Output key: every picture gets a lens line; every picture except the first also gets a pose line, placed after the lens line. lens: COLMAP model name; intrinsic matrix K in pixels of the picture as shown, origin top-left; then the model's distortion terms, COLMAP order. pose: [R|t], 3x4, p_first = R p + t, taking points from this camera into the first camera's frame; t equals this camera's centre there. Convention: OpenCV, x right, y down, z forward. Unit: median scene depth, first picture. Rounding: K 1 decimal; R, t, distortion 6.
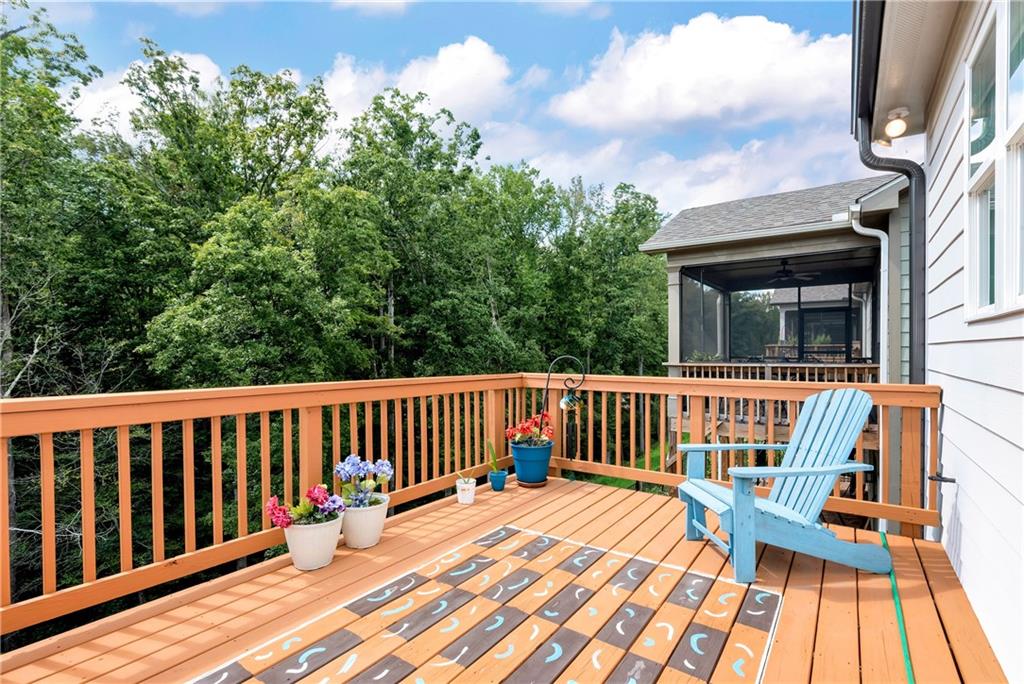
lens RADIAL K [[471.4, 0, 513.3], [0, 471.4, 361.6], [0, 0, 1]] dist [-0.000489, -0.000044]
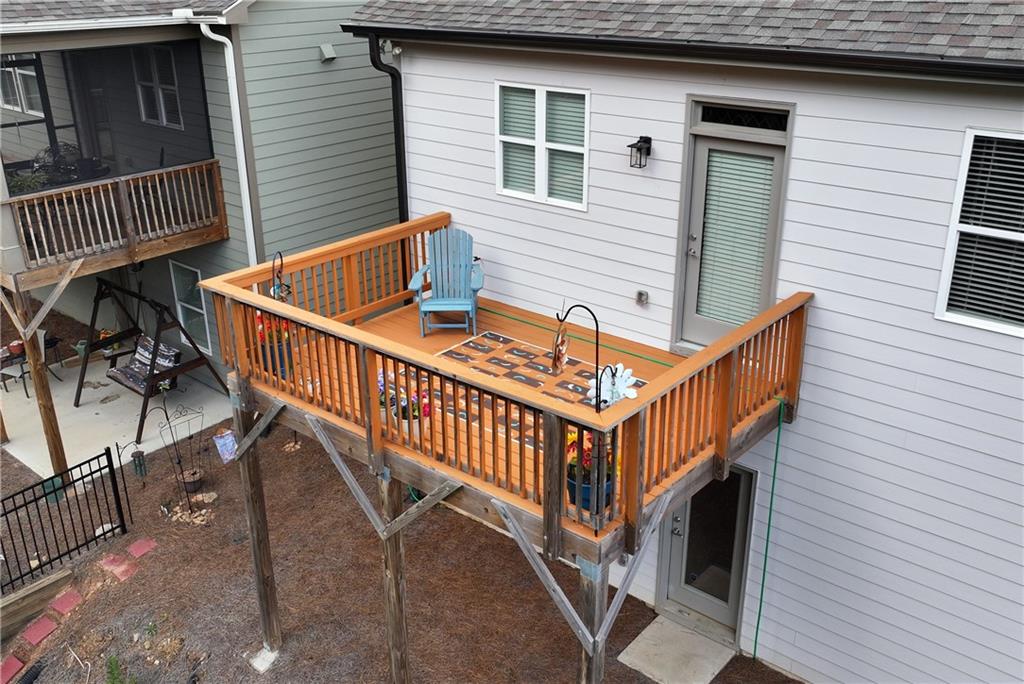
lens RADIAL K [[944.1, 0, 512.0], [0, 944.1, 342.0], [0, 0, 1]] dist [0.002142, 0.000417]
pose [[0.083696, -0.385031, 0.919101, -3.652610], [0.020636, 0.922809, 0.384706, -1.215293], [-0.996278, -0.013232, 0.085181, 0.510431]]
